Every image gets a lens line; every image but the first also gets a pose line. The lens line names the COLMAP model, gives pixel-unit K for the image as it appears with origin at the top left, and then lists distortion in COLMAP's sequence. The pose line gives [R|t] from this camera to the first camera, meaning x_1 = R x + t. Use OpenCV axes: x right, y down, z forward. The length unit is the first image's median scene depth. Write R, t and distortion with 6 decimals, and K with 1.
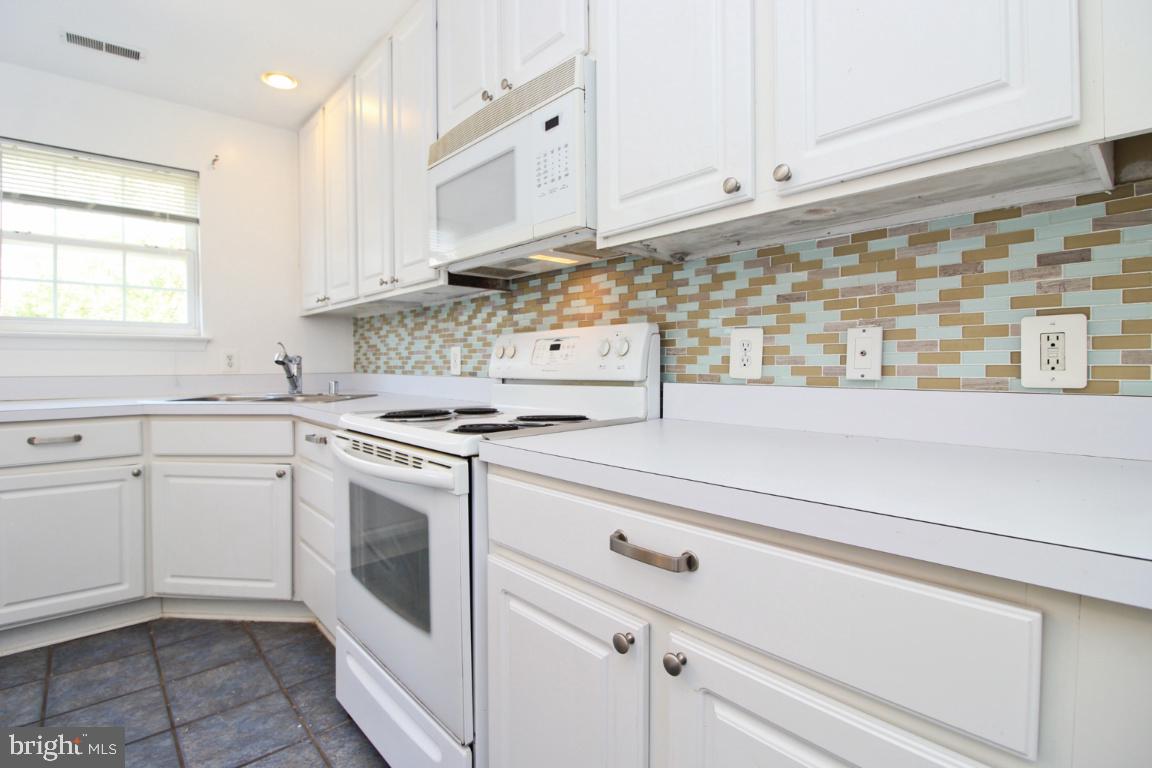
lens RADIAL K [[539.6, 0, 572.2], [0, 539.6, 373.1], [0, 0, 1]] dist [0.000953, -0.013583]
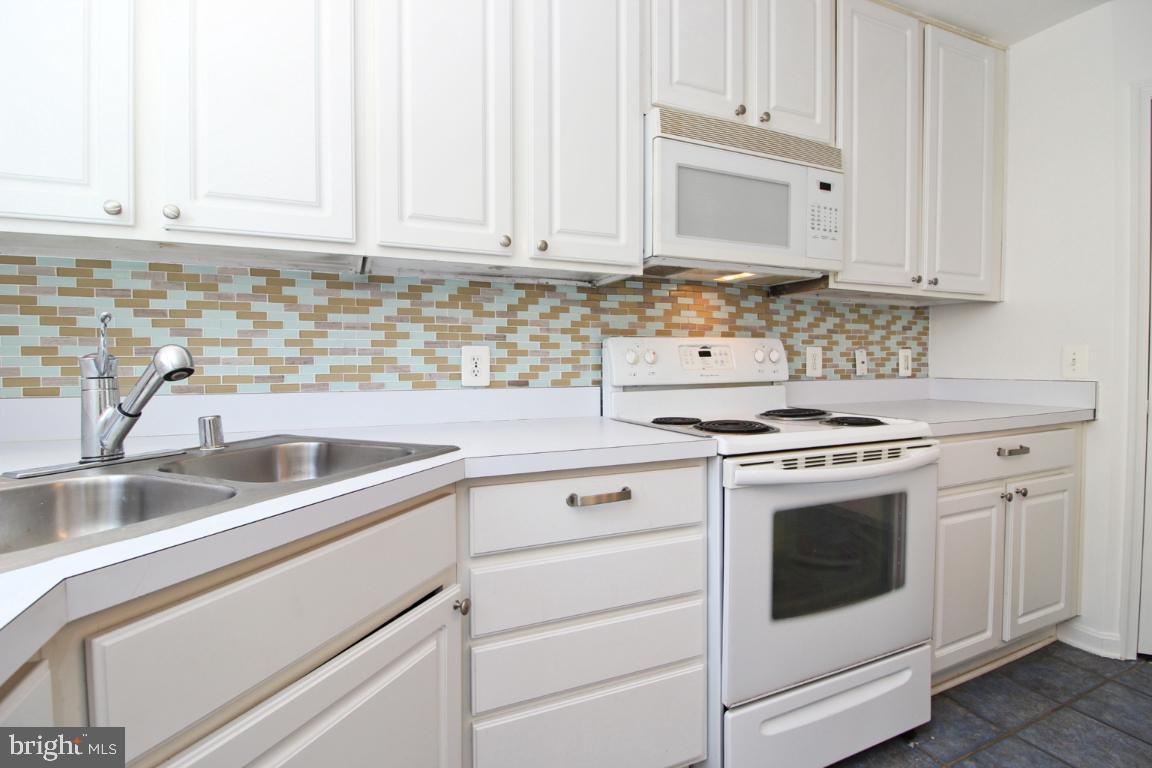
lens RADIAL K [[533.2, 0, 577.0], [0, 533.2, 374.4], [0, 0, 1]] dist [0.000429, -0.013667]
pose [[0.318519, -0.021081, 0.947682, -1.271866], [0.018114, 0.999705, 0.016150, -0.032037], [-0.947743, 0.012022, 0.318807, 1.009150]]
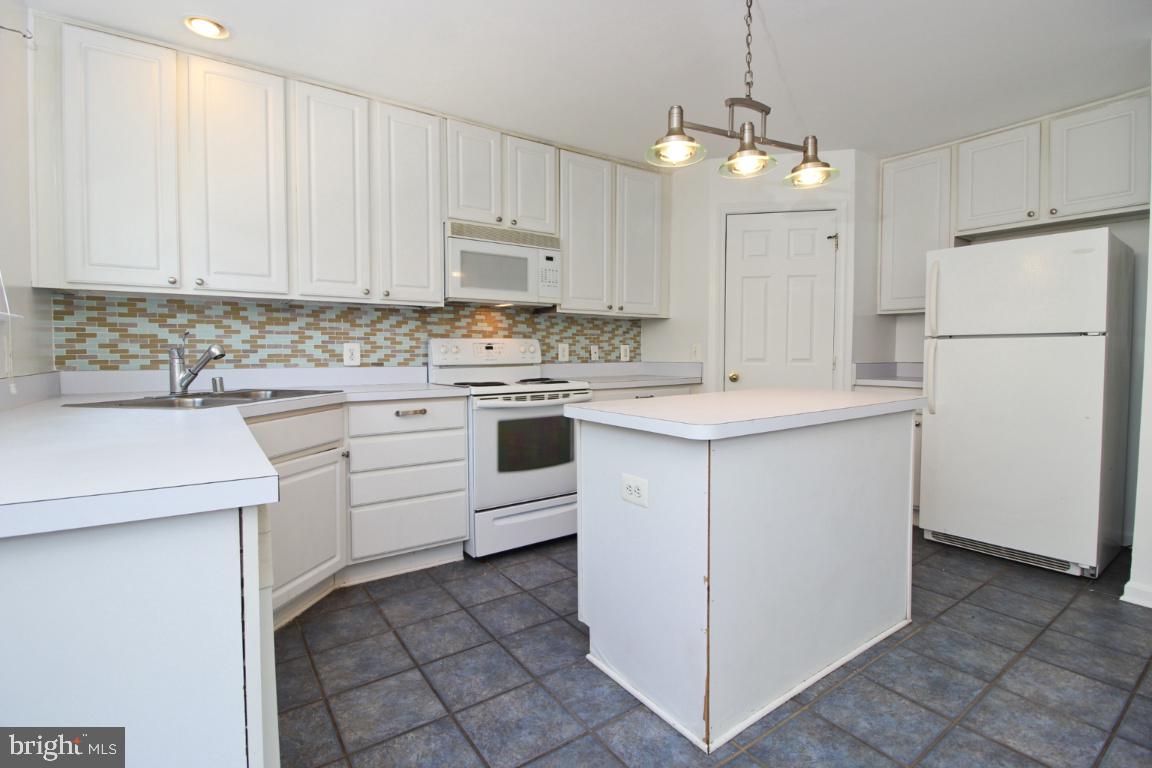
lens RADIAL K [[533.2, 0, 577.0], [0, 533.2, 374.4], [0, 0, 1]] dist [0.000429, -0.013667]
pose [[0.118422, -0.037759, 0.992245, -2.127703], [0.018556, 0.999186, 0.035808, -0.017120], [-0.992790, 0.014172, 0.119027, 0.514020]]
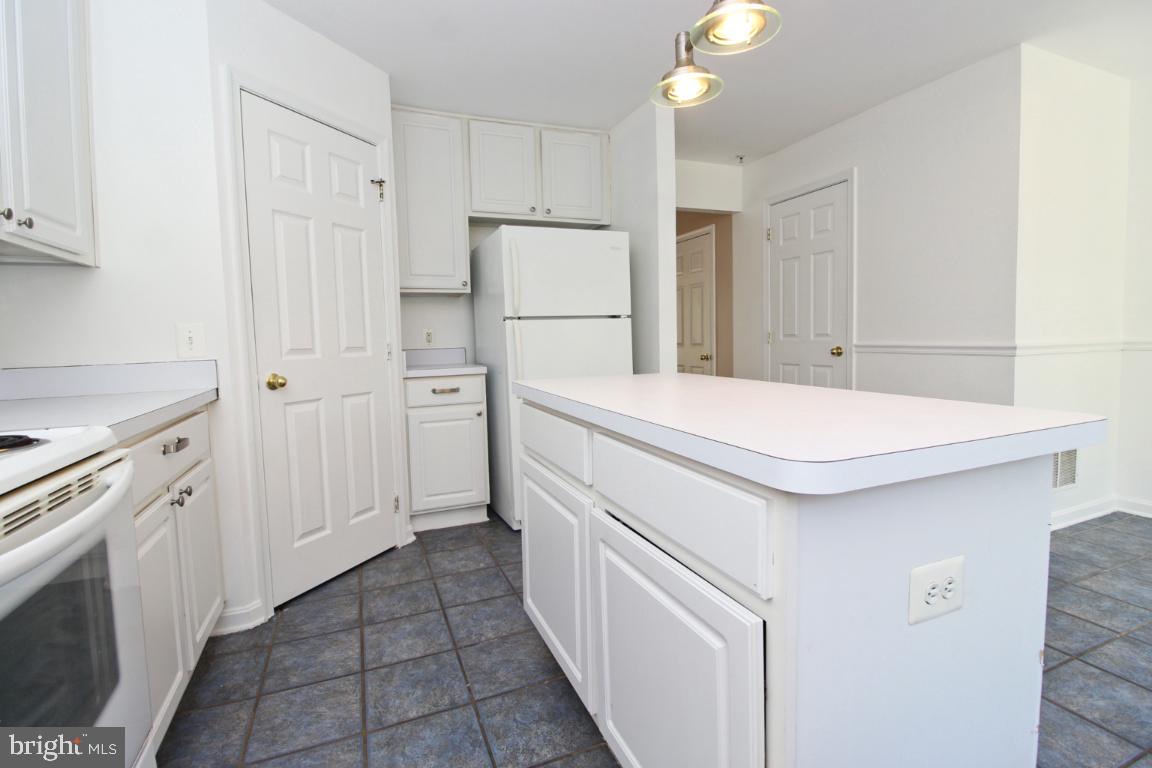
lens RADIAL K [[539.6, 0, 572.2], [0, 539.6, 373.1], [0, 0, 1]] dist [0.000953, -0.013583]
pose [[-0.939356, 0.007793, 0.342856, -0.900944], [0.037516, 0.996077, 0.080145, -0.011247], [-0.340886, 0.088147, -0.935963, 1.128240]]
